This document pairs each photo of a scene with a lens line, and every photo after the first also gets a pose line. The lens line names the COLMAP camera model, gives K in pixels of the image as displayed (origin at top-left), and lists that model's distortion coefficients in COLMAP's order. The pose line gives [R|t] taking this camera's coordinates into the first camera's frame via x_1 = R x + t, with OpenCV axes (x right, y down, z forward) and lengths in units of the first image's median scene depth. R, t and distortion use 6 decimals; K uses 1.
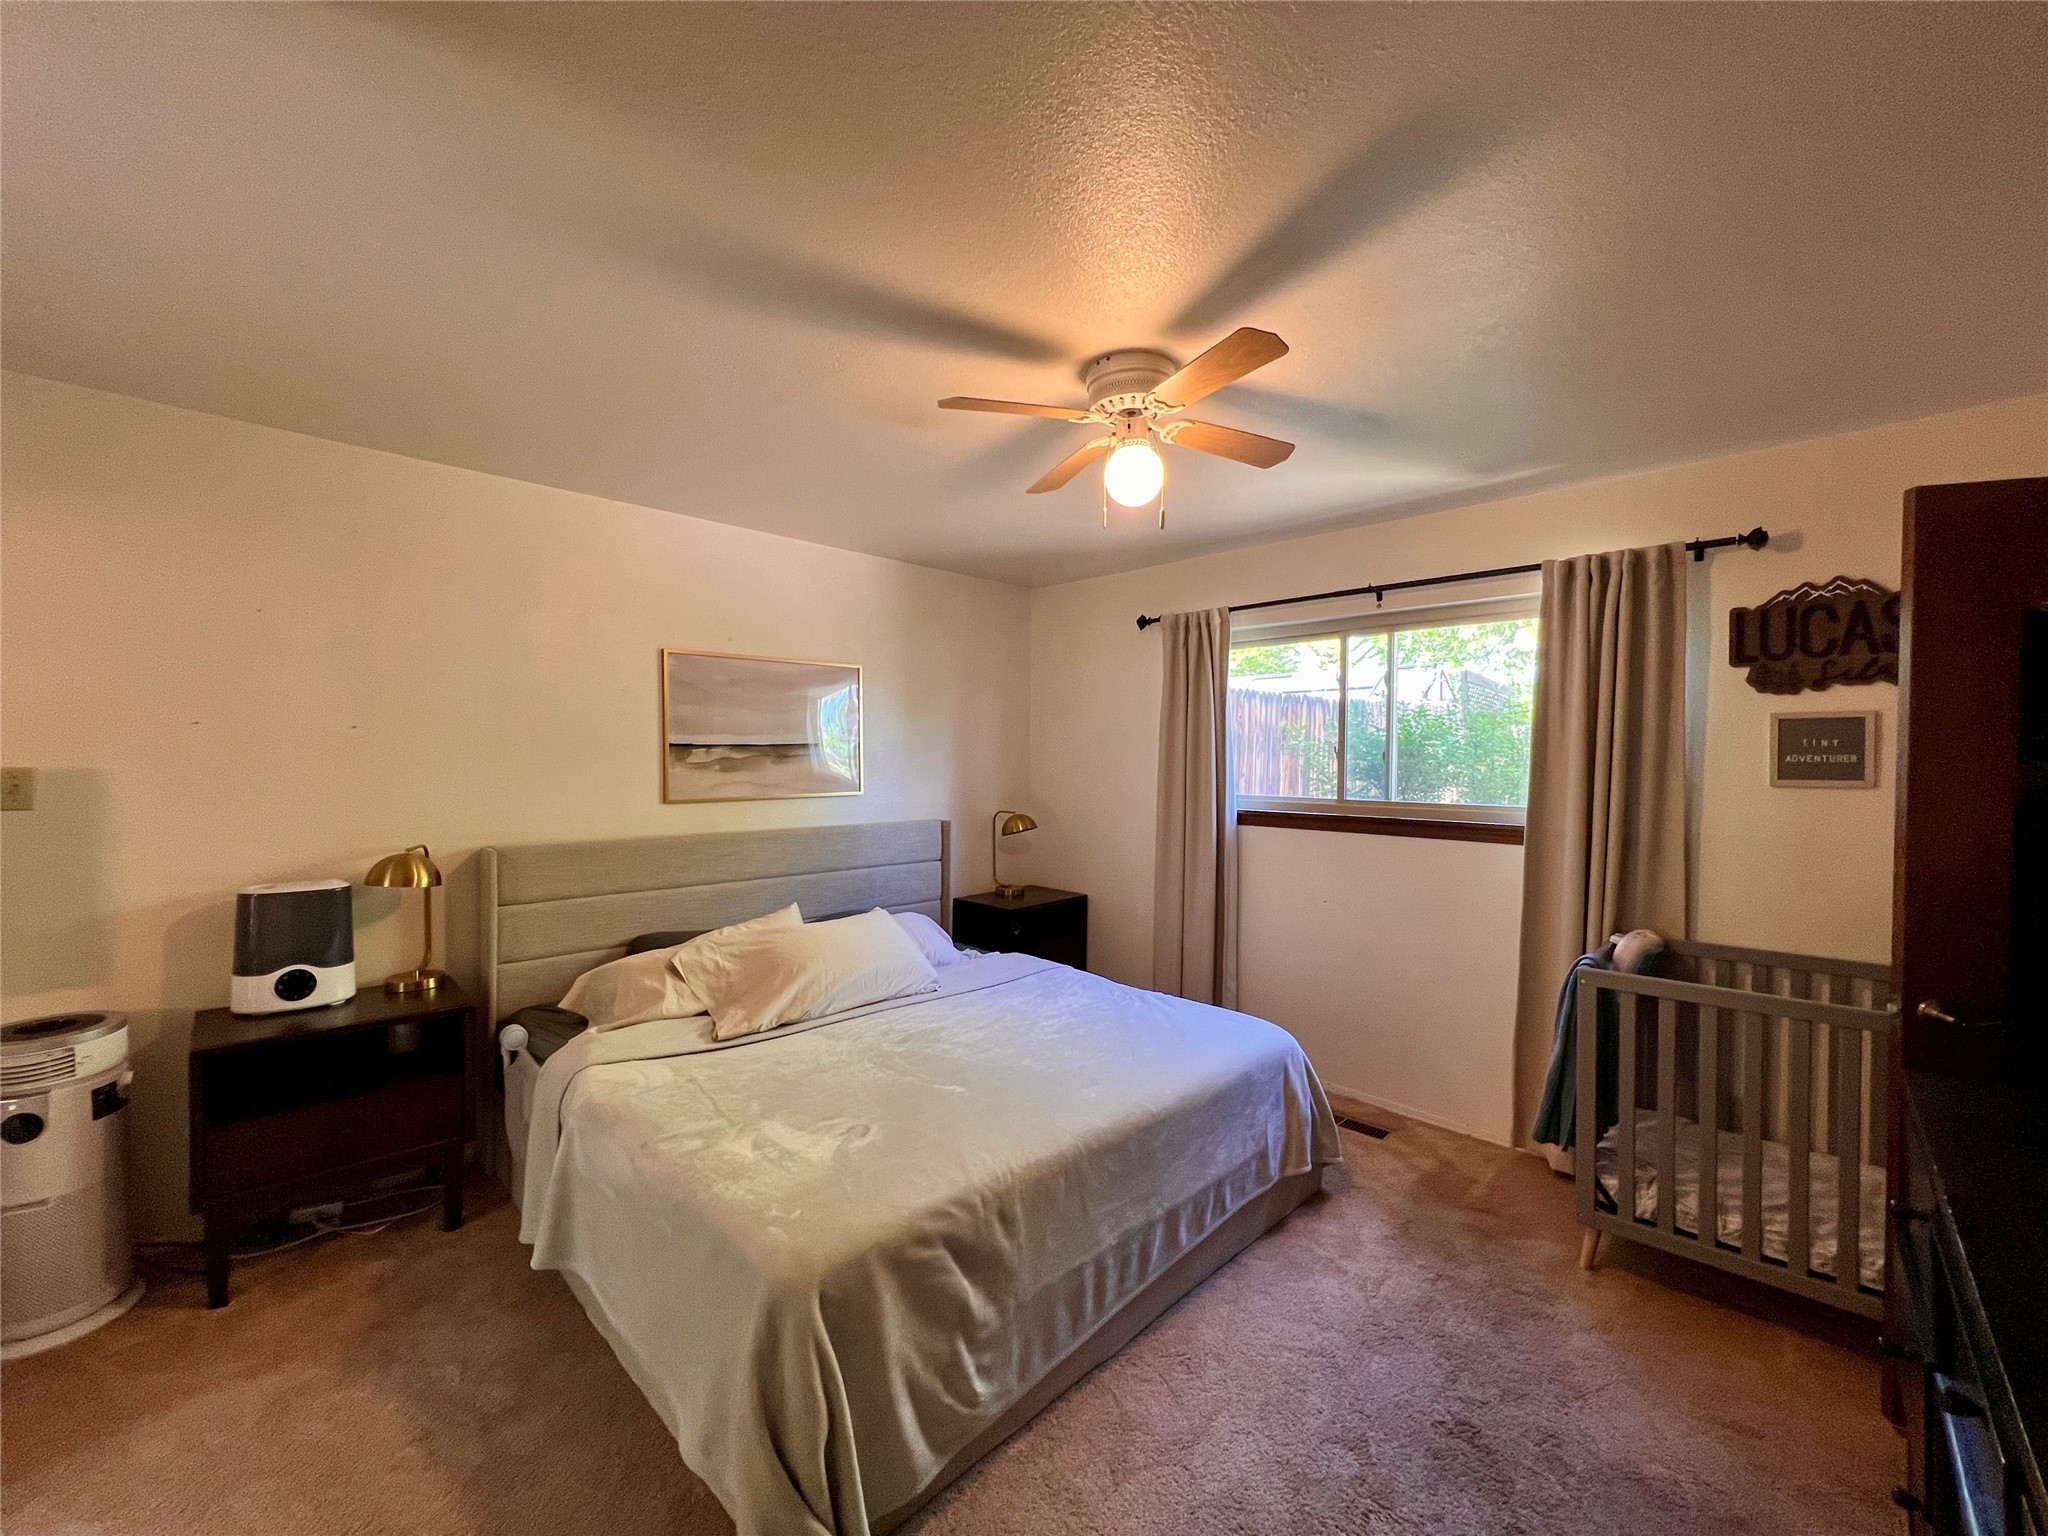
lens RADIAL K [[820.5, 0, 1025.9], [0, 820.5, 769.7], [0, 0, 1]] dist [-0.001065, 0.000775]
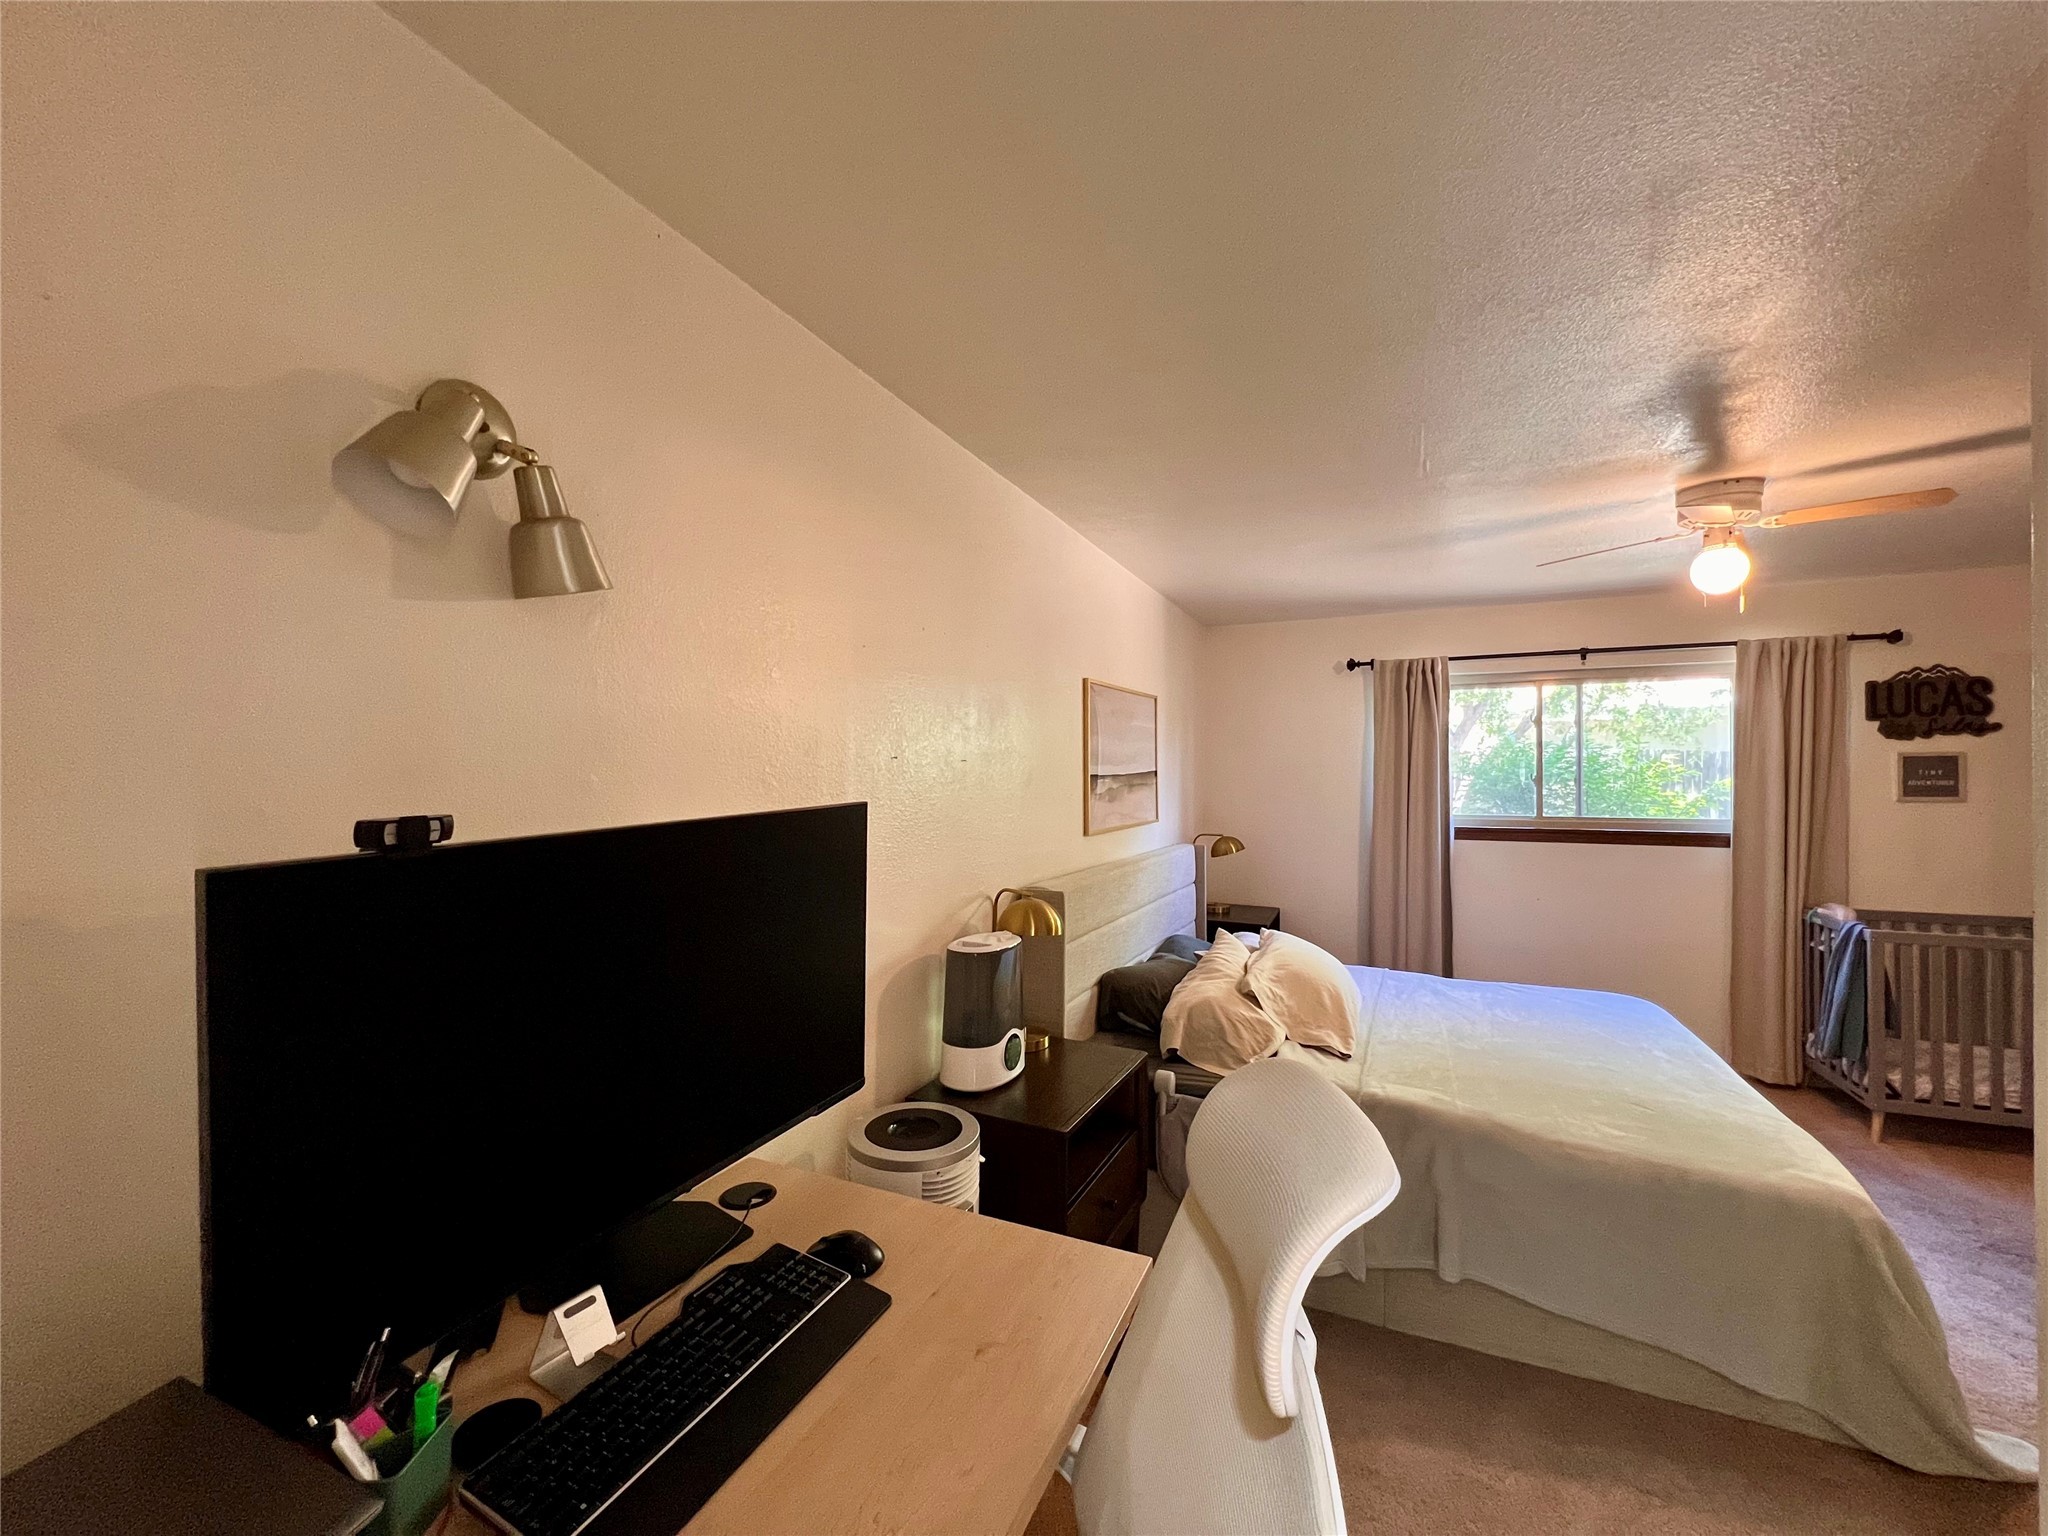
lens RADIAL K [[820.5, 0, 1025.9], [0, 820.5, 769.7], [0, 0, 1]] dist [-0.001065, 0.000775]
pose [[0.939023, -0.003400, 0.343838, -1.063247], [0.010966, 0.999739, -0.020065, -0.024097], [-0.343680, 0.022612, 0.938815, 0.136909]]
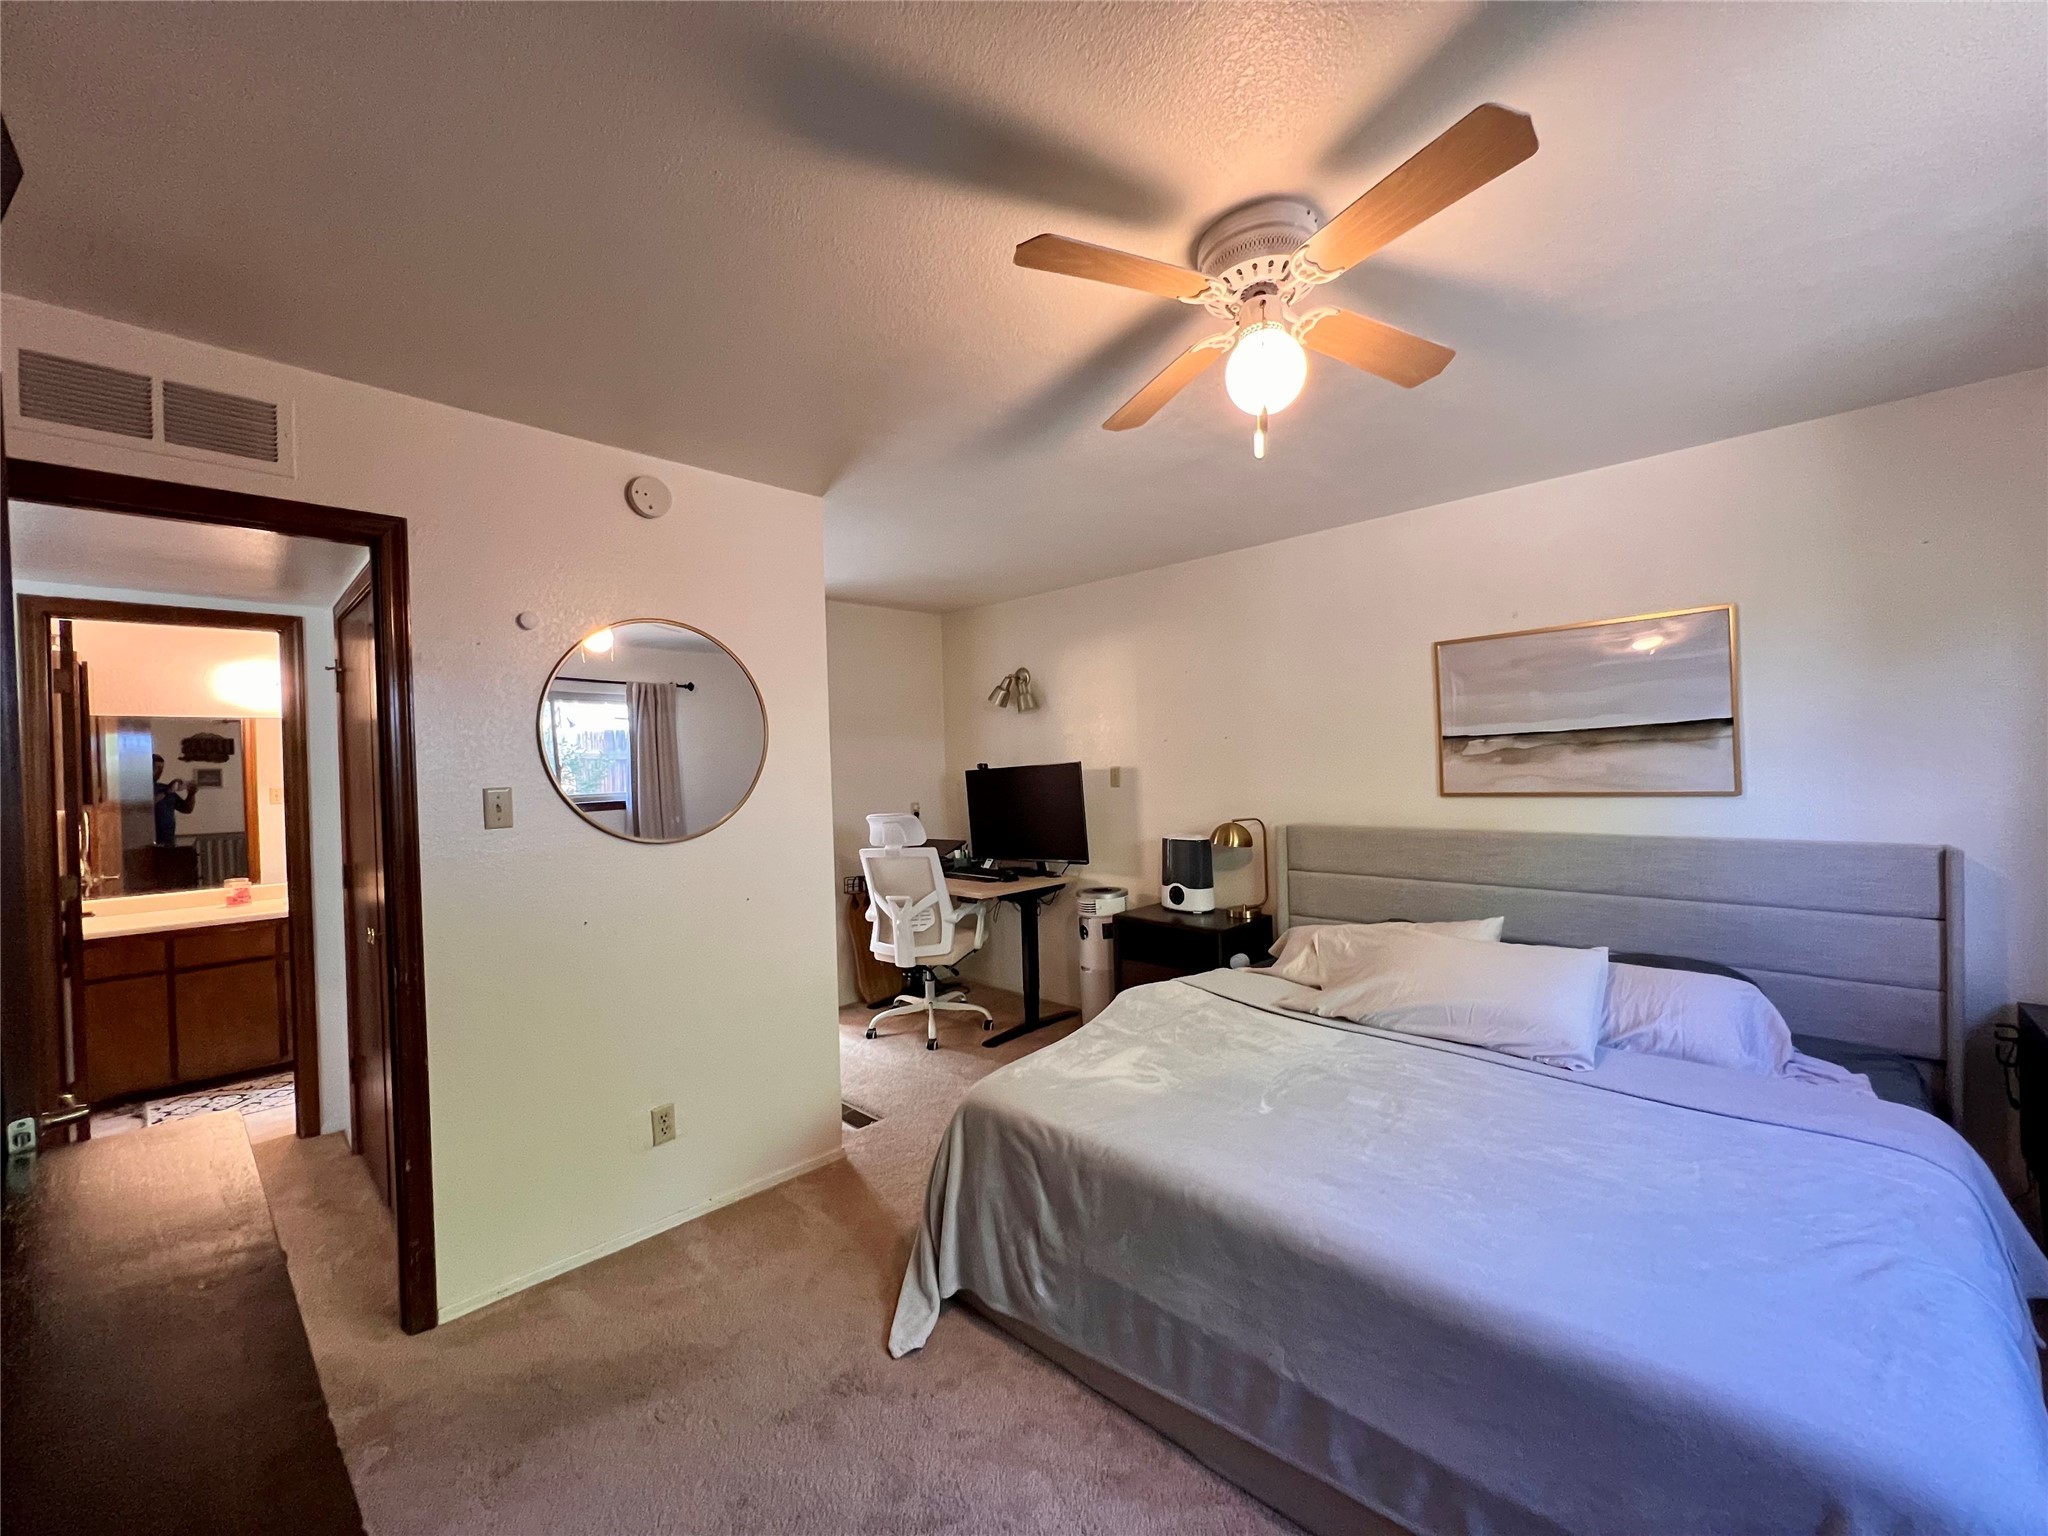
lens RADIAL K [[820.5, 0, 1025.9], [0, 820.5, 769.7], [0, 0, 1]] dist [-0.001065, 0.000775]
pose [[0.006870, -0.001201, -0.999976, 0.704770], [0.014064, 0.999900, -0.001105, 0.003227], [0.999877, -0.014056, 0.006886, 0.614481]]
